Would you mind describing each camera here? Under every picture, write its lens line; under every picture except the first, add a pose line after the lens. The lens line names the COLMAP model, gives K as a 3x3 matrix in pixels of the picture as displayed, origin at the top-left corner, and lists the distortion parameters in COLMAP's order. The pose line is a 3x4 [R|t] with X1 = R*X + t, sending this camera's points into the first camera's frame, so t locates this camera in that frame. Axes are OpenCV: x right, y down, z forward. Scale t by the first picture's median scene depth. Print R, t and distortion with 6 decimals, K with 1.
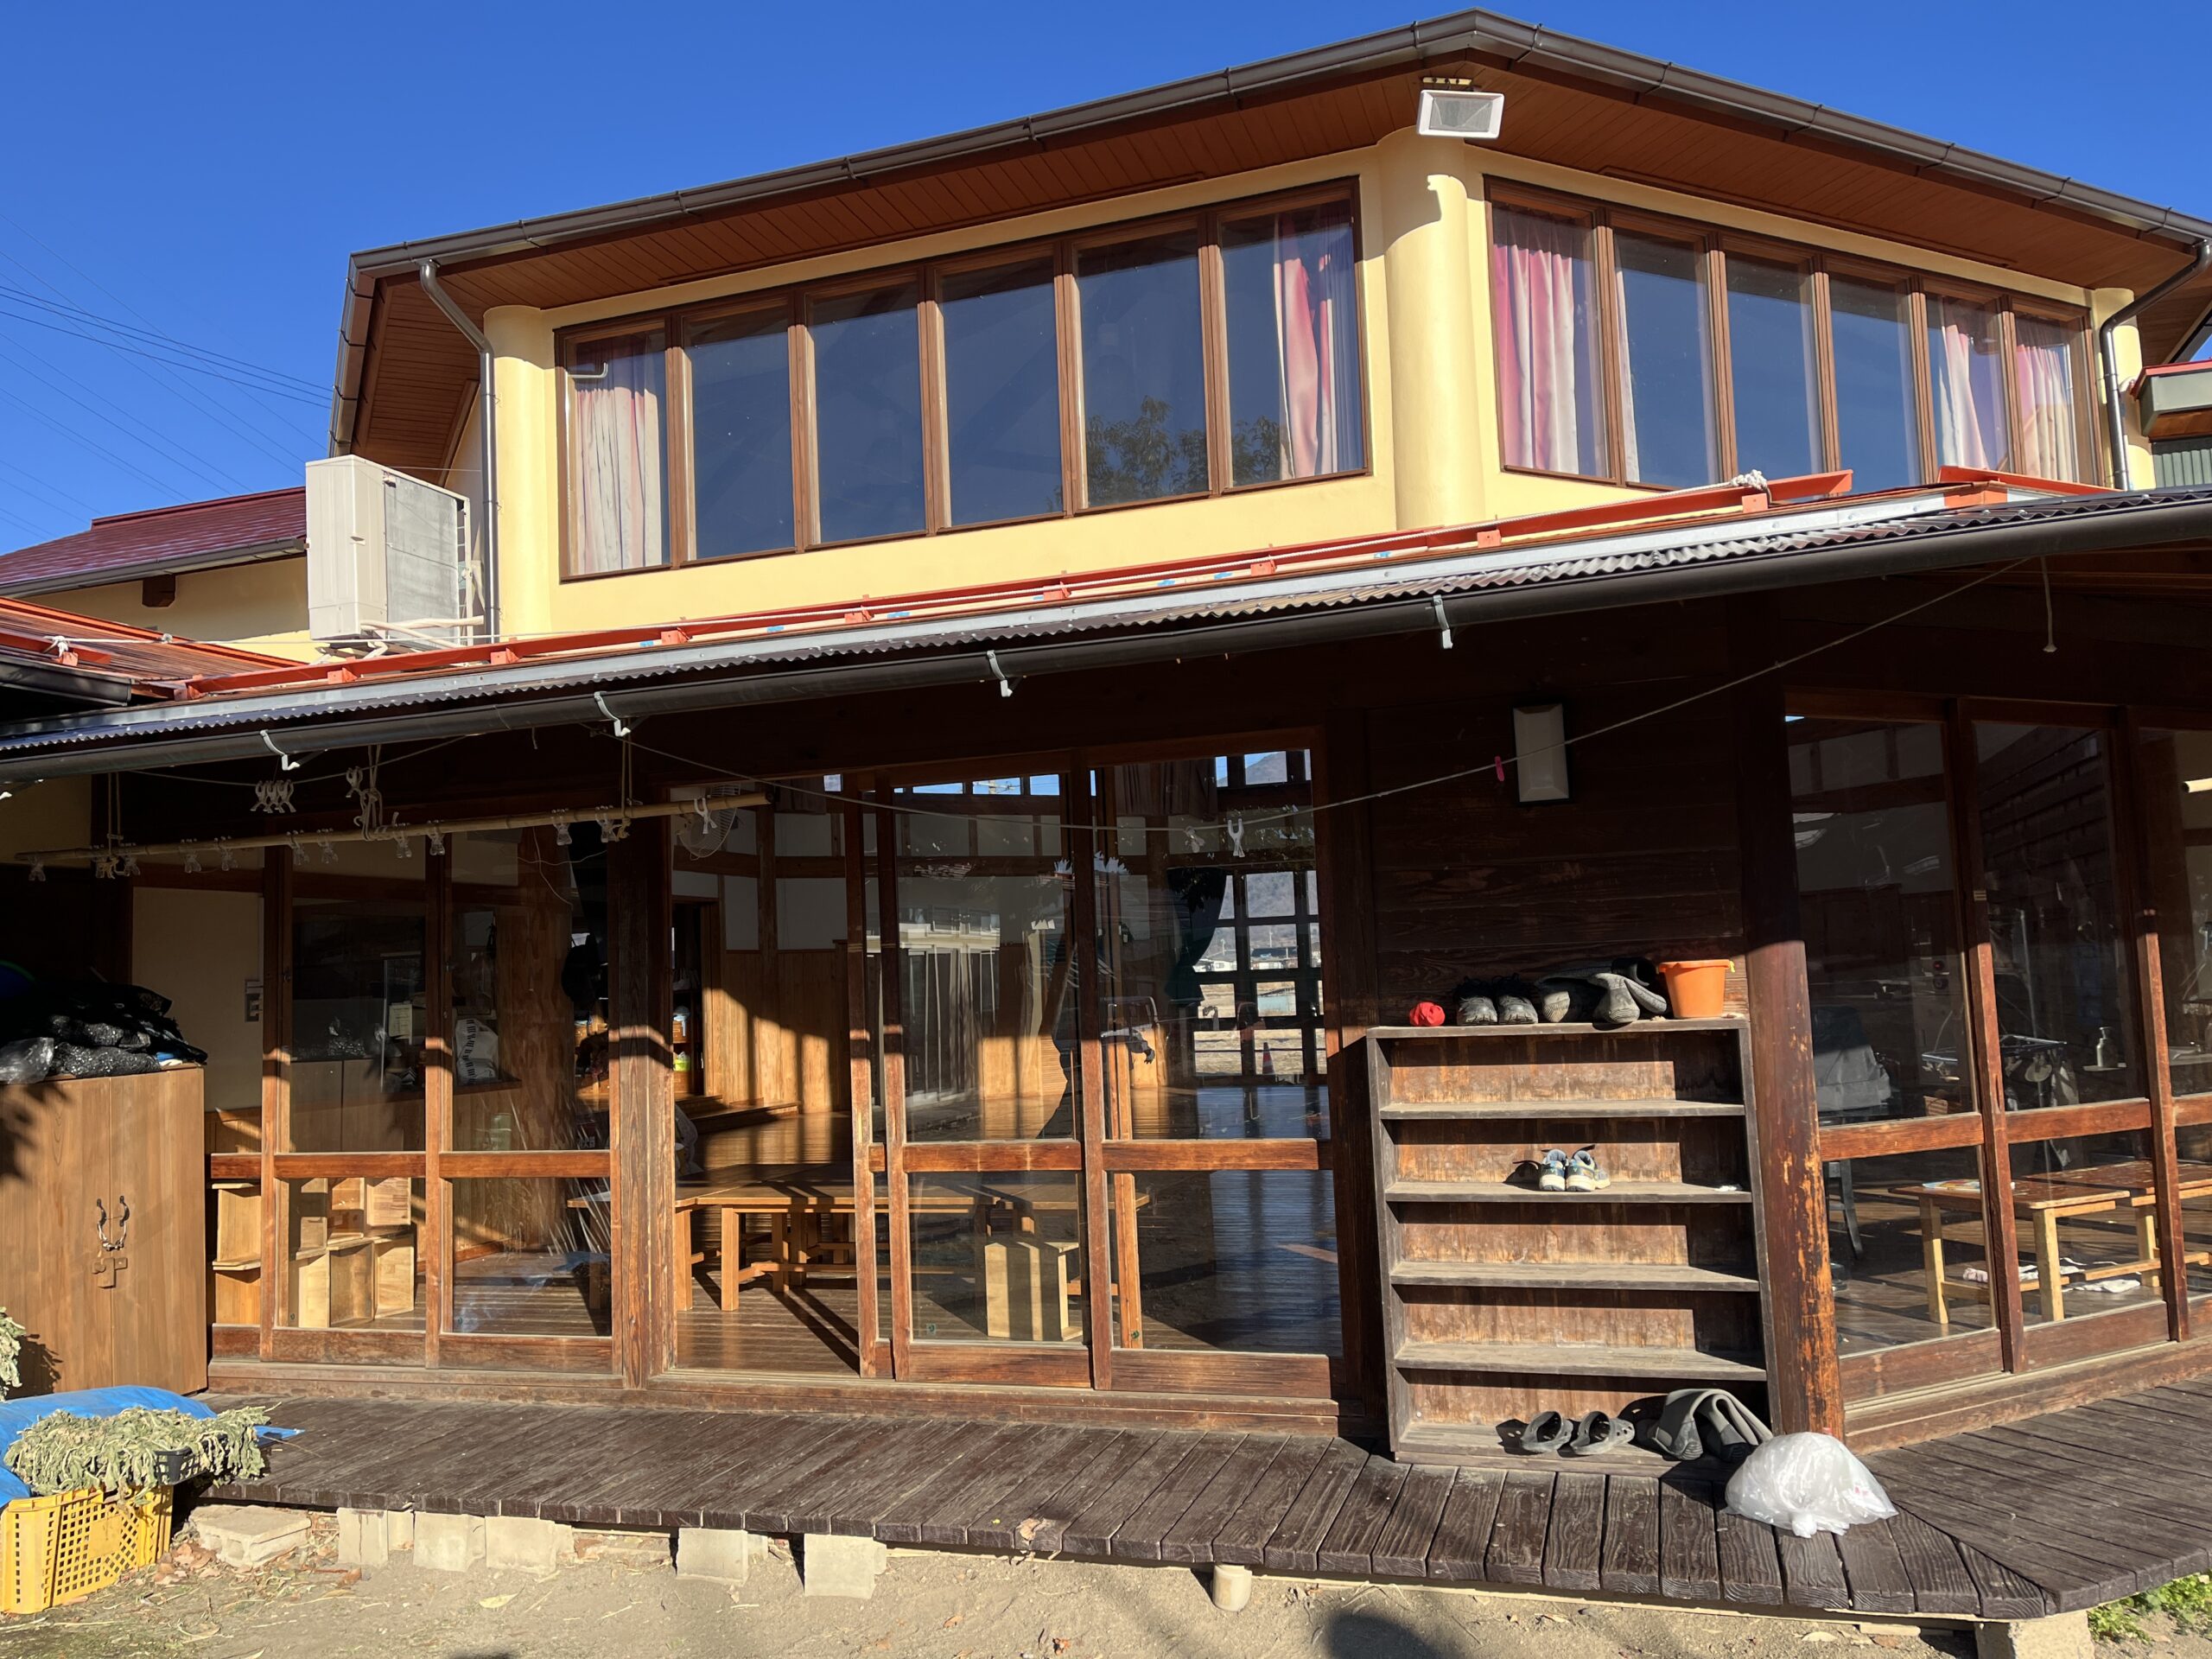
lens RADIAL K [[1665.1, 0, 1101.9], [0, 1665.1, 858.0], [0, 0, 1]] dist [0.005646, 0.002401]
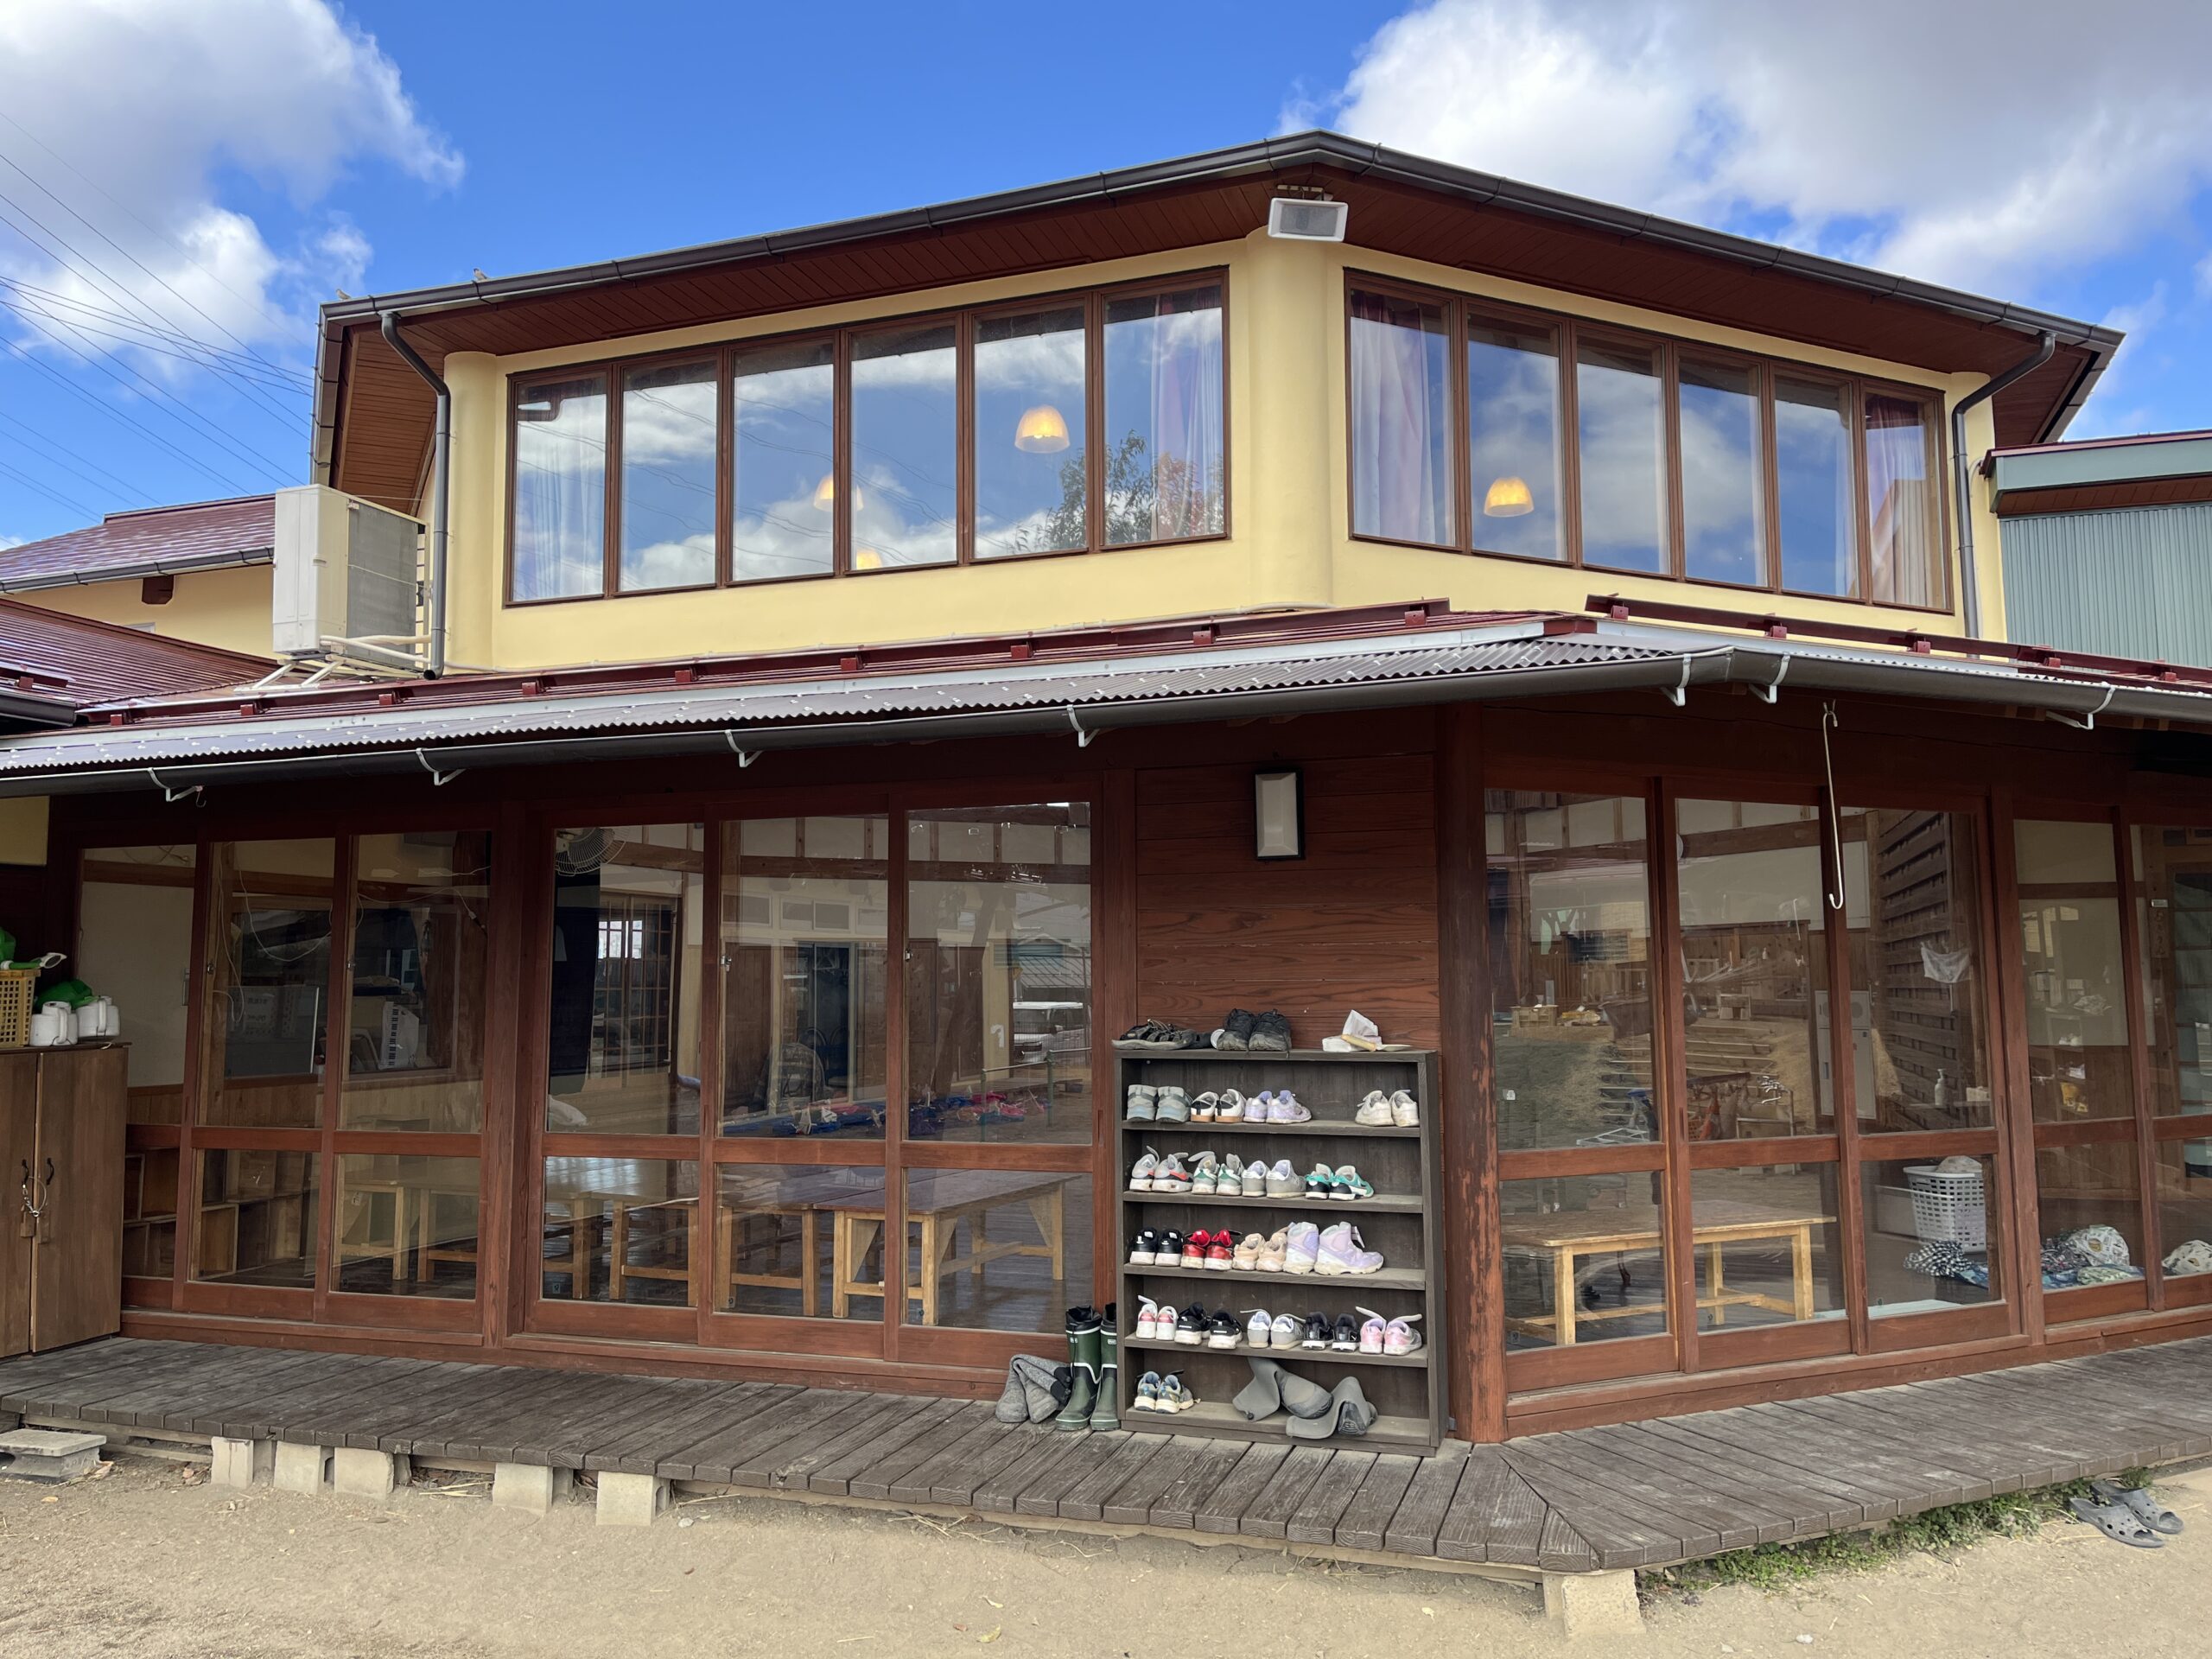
lens RADIAL K [[1663.9, 0, 1106.0], [0, 1663.9, 829.5], [0, 0, 1]] dist [-0.002104, -0.001331]
pose [[0.999402, 0.033034, -0.010212, 0.098476], [-0.033191, 0.999327, -0.015600, -0.019261], [0.009689, 0.015930, 0.999826, -0.090448]]
